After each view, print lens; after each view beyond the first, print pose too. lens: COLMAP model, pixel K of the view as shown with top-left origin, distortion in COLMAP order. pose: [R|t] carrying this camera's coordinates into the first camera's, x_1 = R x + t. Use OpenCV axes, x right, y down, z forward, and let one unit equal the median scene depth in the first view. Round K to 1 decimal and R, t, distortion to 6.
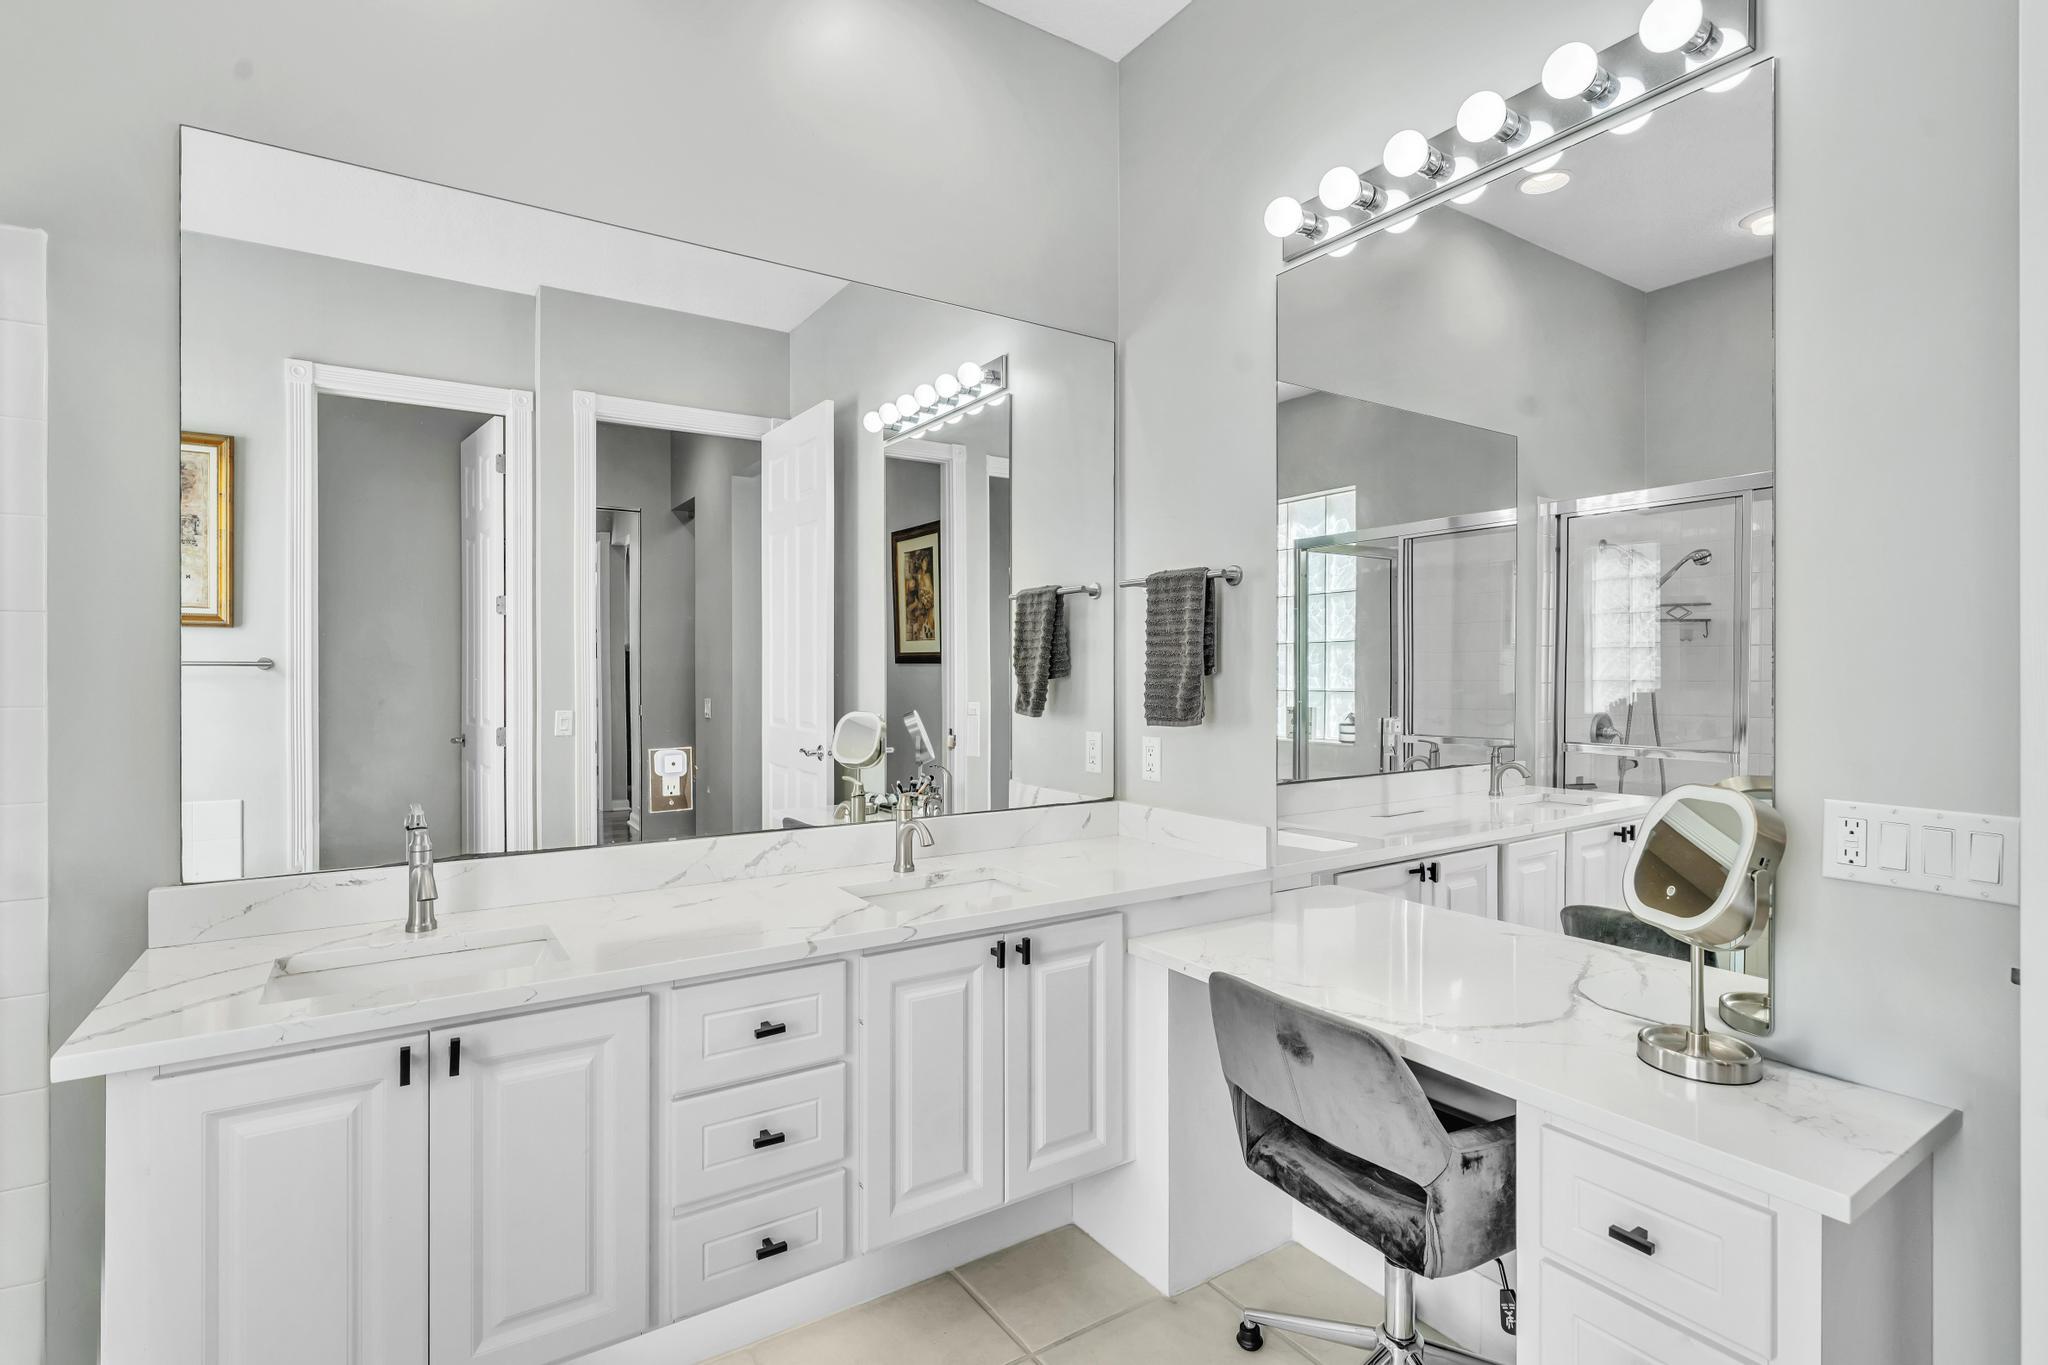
lens RADIAL K [[974.6, 0, 1023.9], [0, 974.6, 665.2], [0, 0, 1]] dist [-0.001970, -0.000183]
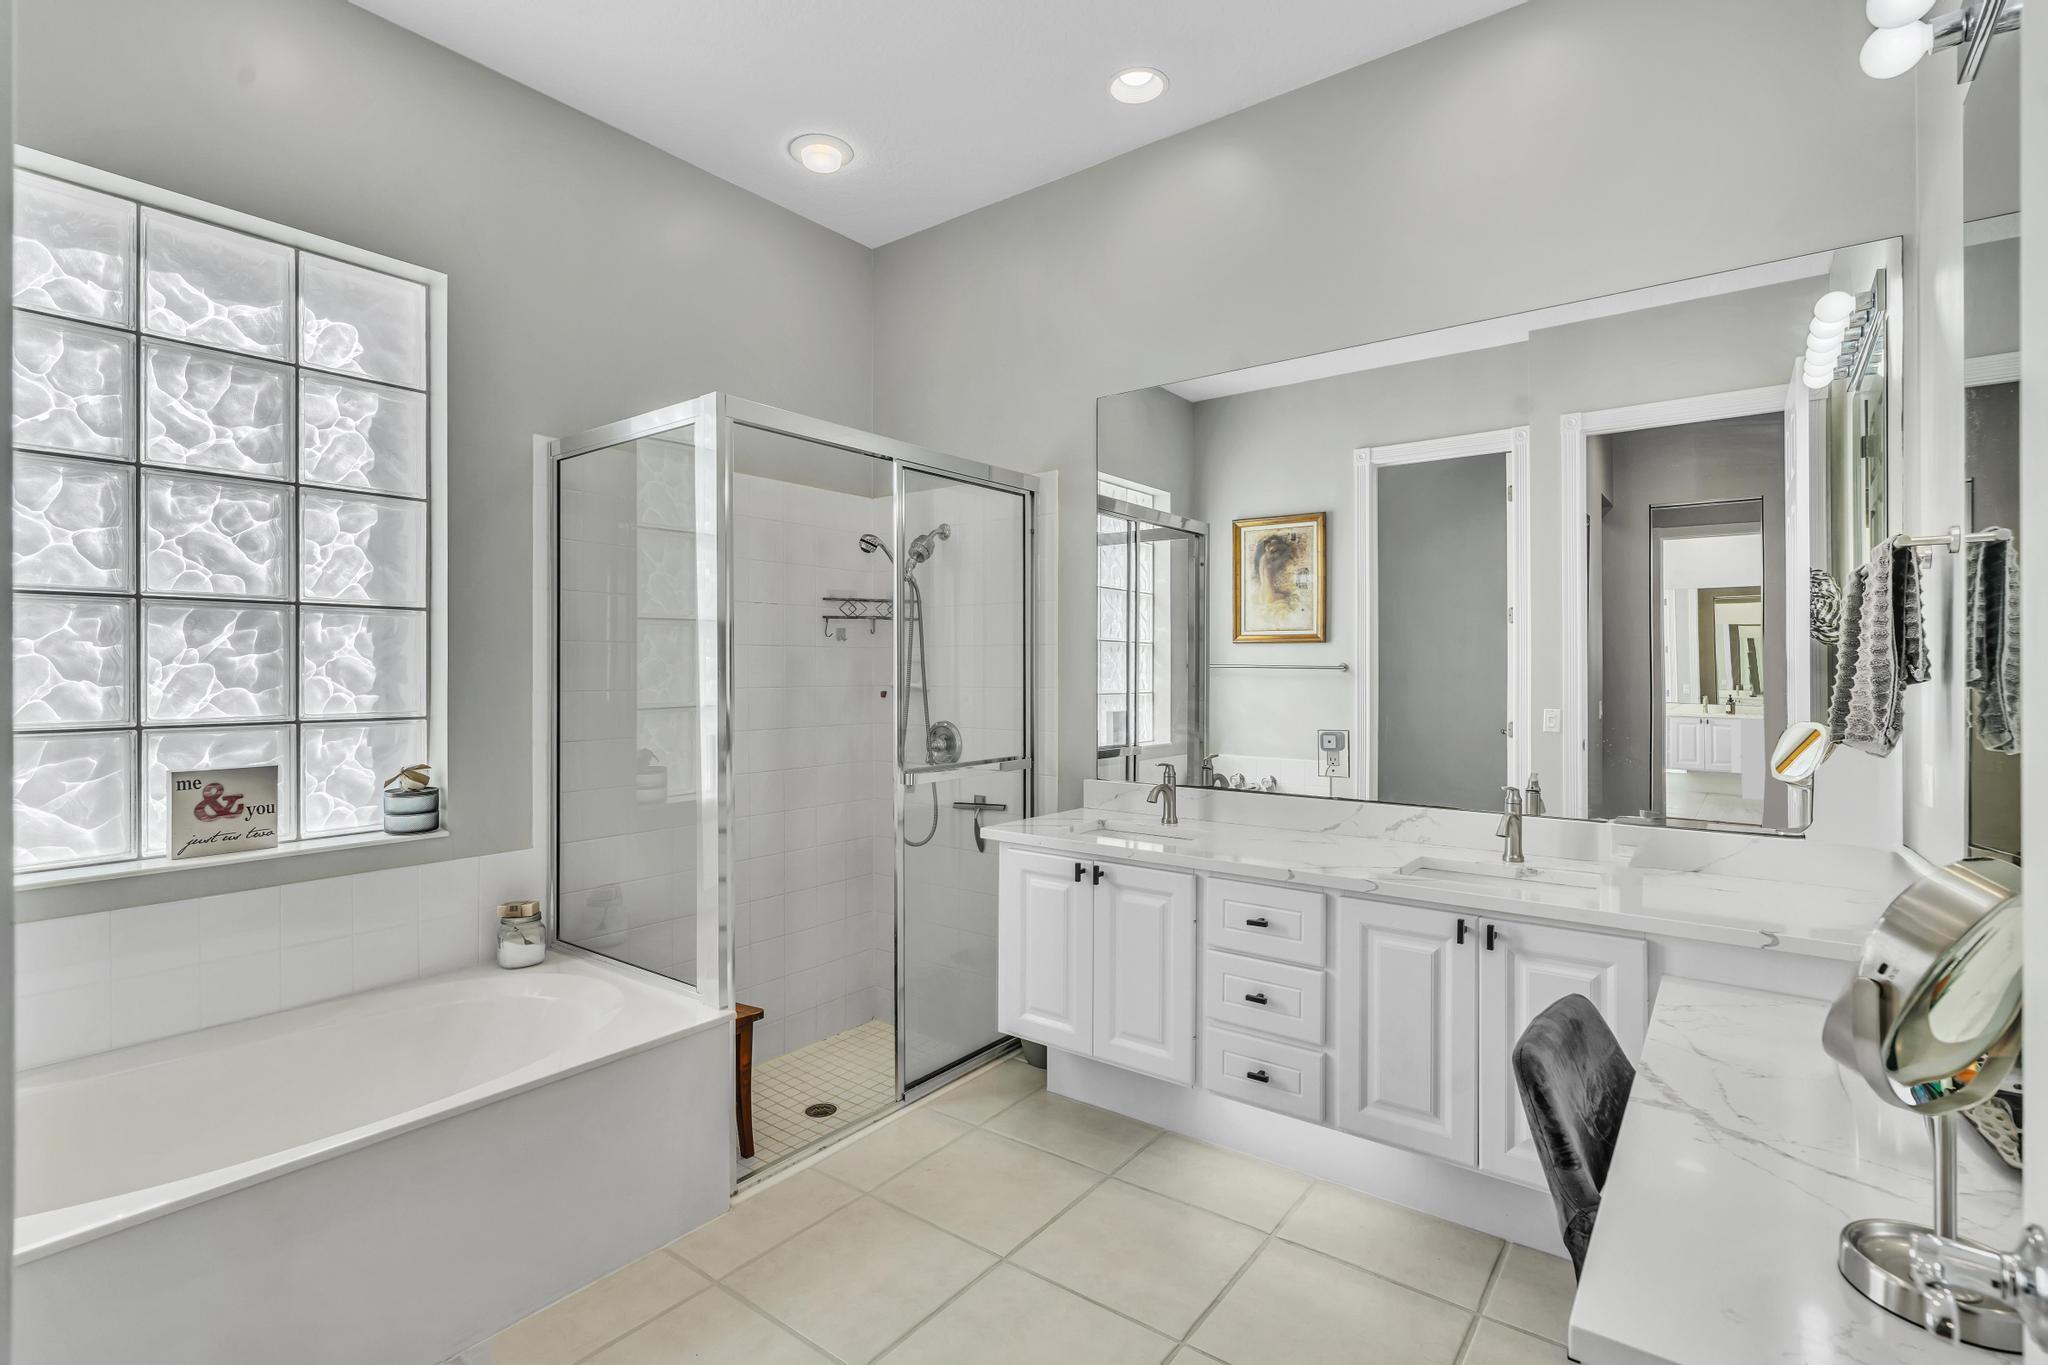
lens RADIAL K [[974.6, 0, 1023.9], [0, 974.6, 665.2], [0, 0, 1]] dist [-0.001970, -0.000183]
pose [[0.336495, -0.004271, -0.941675, 0.801651], [0.000801, 0.999991, -0.004249, 0.001689], [0.941685, 0.000676, 0.336496, 0.159107]]
